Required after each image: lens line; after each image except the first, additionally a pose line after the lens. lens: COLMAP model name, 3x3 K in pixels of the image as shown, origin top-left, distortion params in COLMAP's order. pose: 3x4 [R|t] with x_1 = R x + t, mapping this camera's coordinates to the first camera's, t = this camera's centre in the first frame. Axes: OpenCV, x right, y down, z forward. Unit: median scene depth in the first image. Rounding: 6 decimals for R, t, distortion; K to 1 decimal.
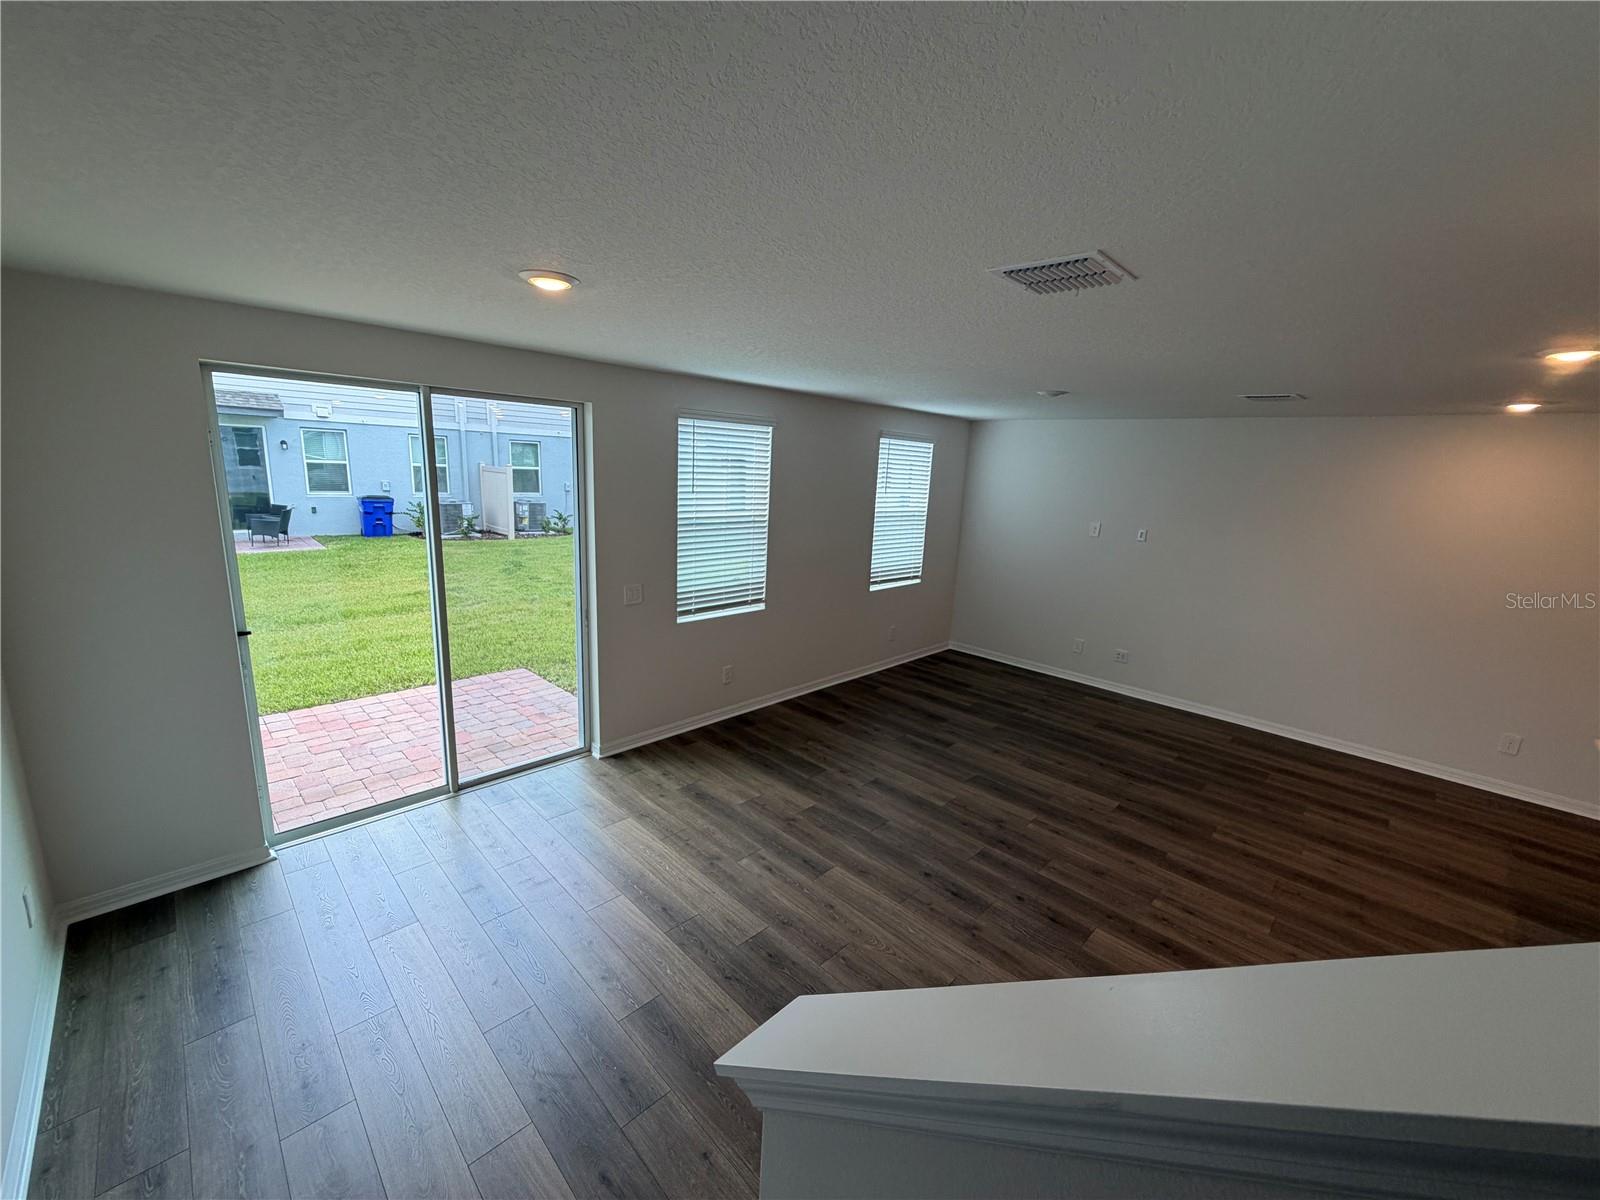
lens RADIAL K [[636.8, 0, 798.5], [0, 636.8, 594.2], [0, 0, 1]] dist [-0.004953, 0.001316]
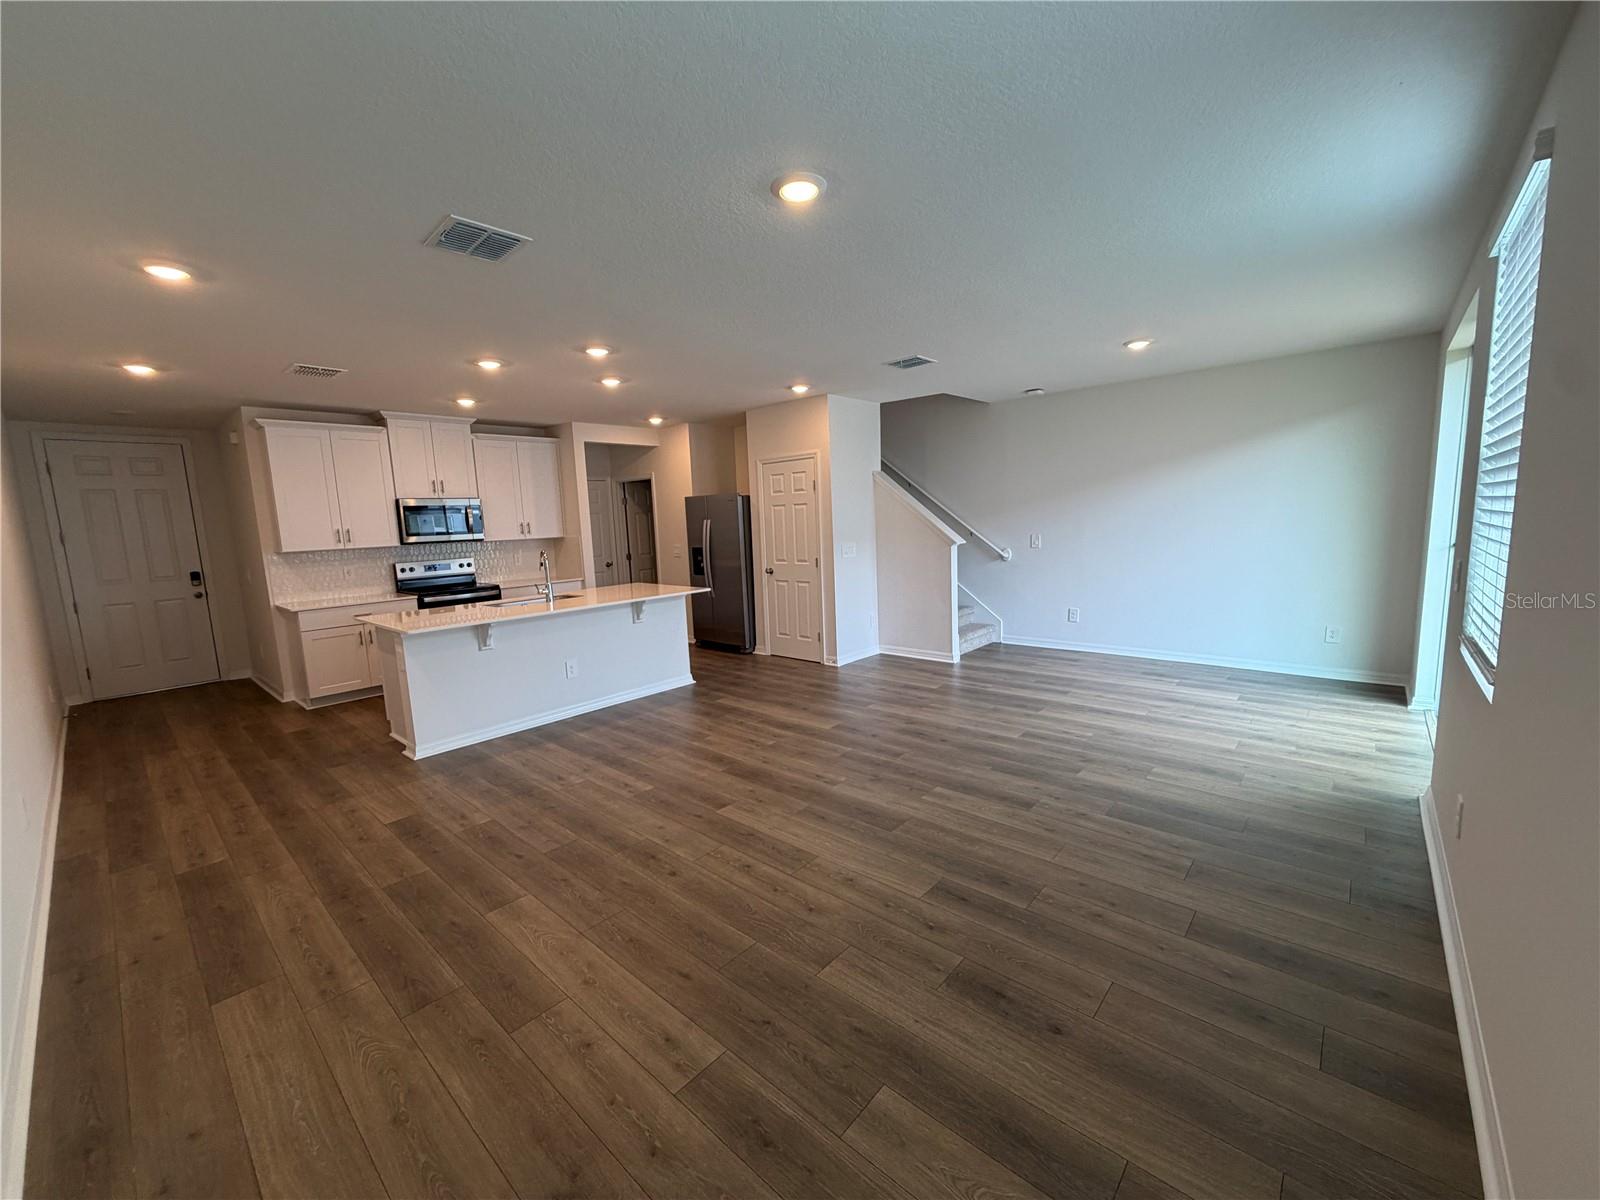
lens RADIAL K [[636.8, 0, 796.9], [0, 636.8, 600.7], [0, 0, 1]] dist [-0.004953, 0.001316]
pose [[-0.998360, 0.000270, -0.057240, 0.425644], [-0.018250, 0.946301, 0.322772, -0.167042], [0.054254, 0.323287, -0.944744, 1.571176]]
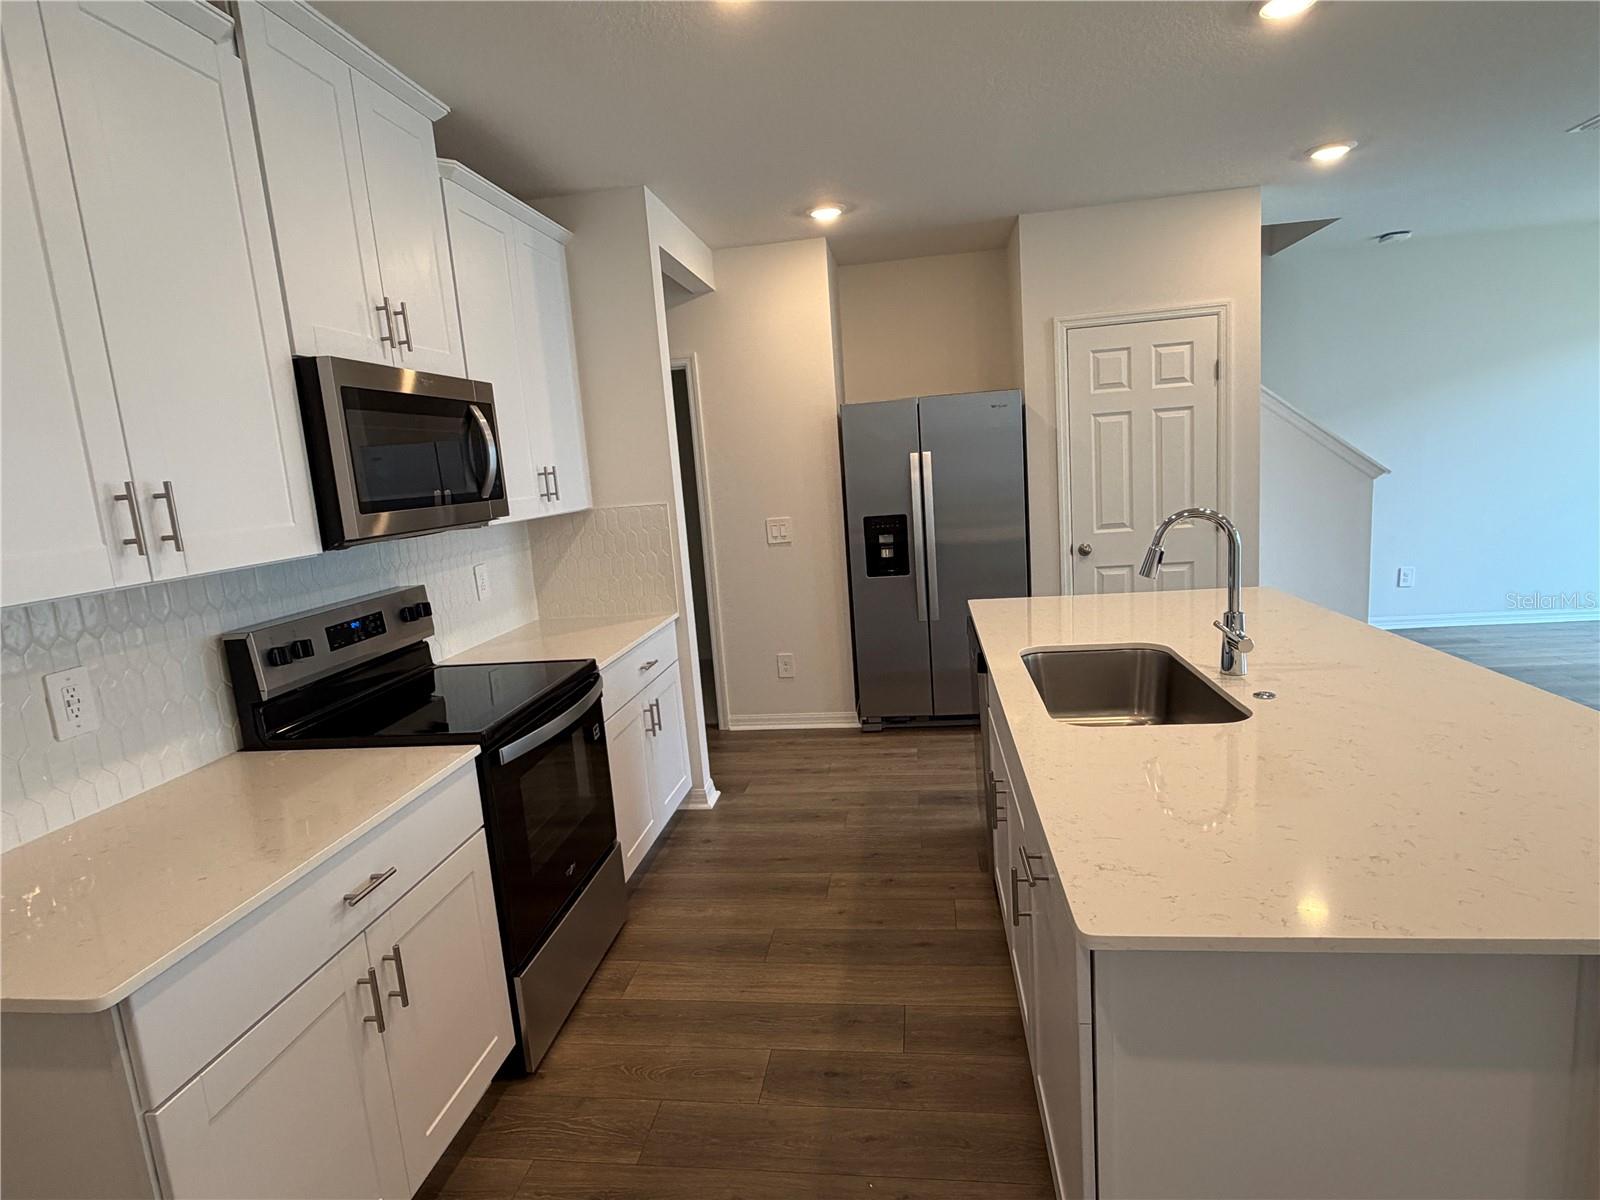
lens RADIAL K [[853.6, 0, 797.2], [0, 853.6, 604.3], [0, 0, 1]] dist [0.003424, -0.001927]
pose [[-0.795792, 0.112711, -0.594989, 1.288754], [-0.082963, 0.952970, 0.291487, 0.059339], [0.599861, 0.281325, -0.749015, 0.657331]]
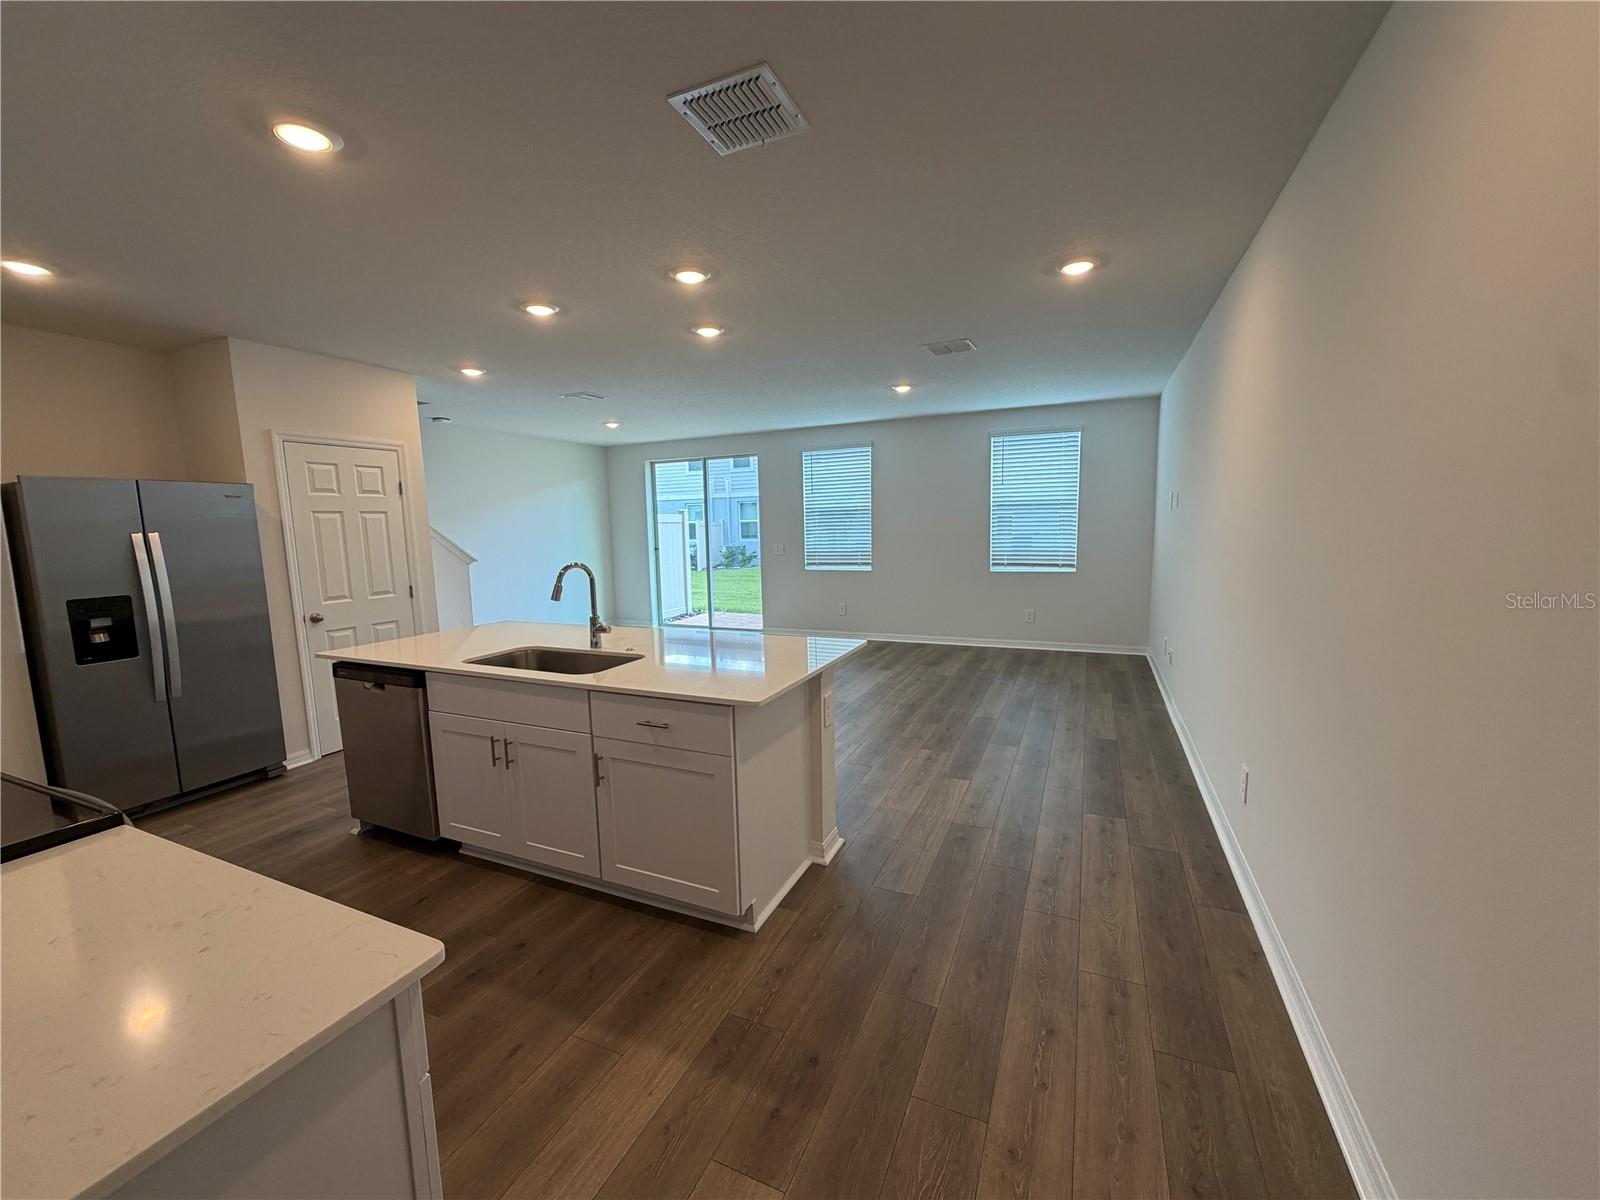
lens RADIAL K [[636.8, 0, 797.0], [0, 636.8, 602.9], [0, 0, 1]] dist [-0.004953, 0.001316]
pose [[0.347343, 0.061813, -0.935699, 1.532359], [-0.146136, 0.989202, 0.011100, 0.128982], [0.926281, 0.132884, 0.352626, 0.406608]]
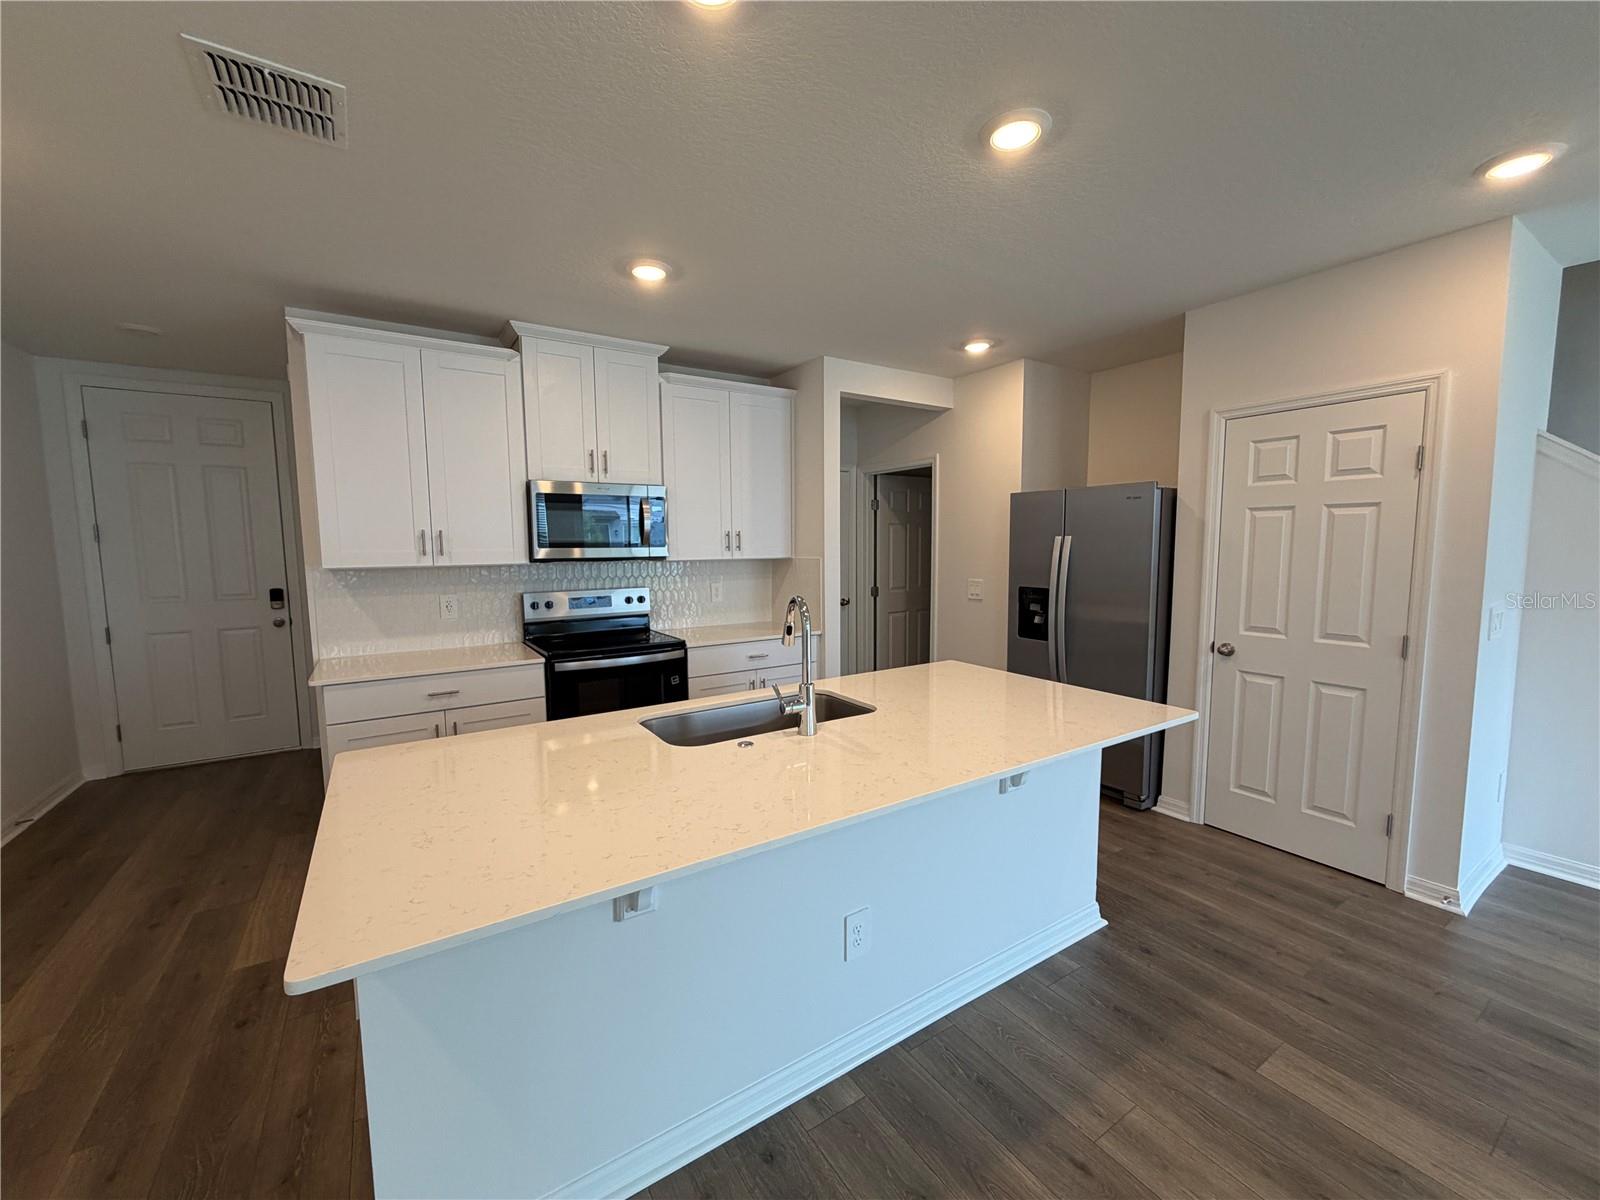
lens RADIAL K [[636.8, 0, 795.8], [0, 636.8, 602.2], [0, 0, 1]] dist [-0.004953, 0.001316]
pose [[-0.976888, -0.058847, 0.205492, 0.730812], [0.004545, 0.955421, 0.295213, 0.000939], [-0.213703, 0.289324, -0.933072, 0.838535]]
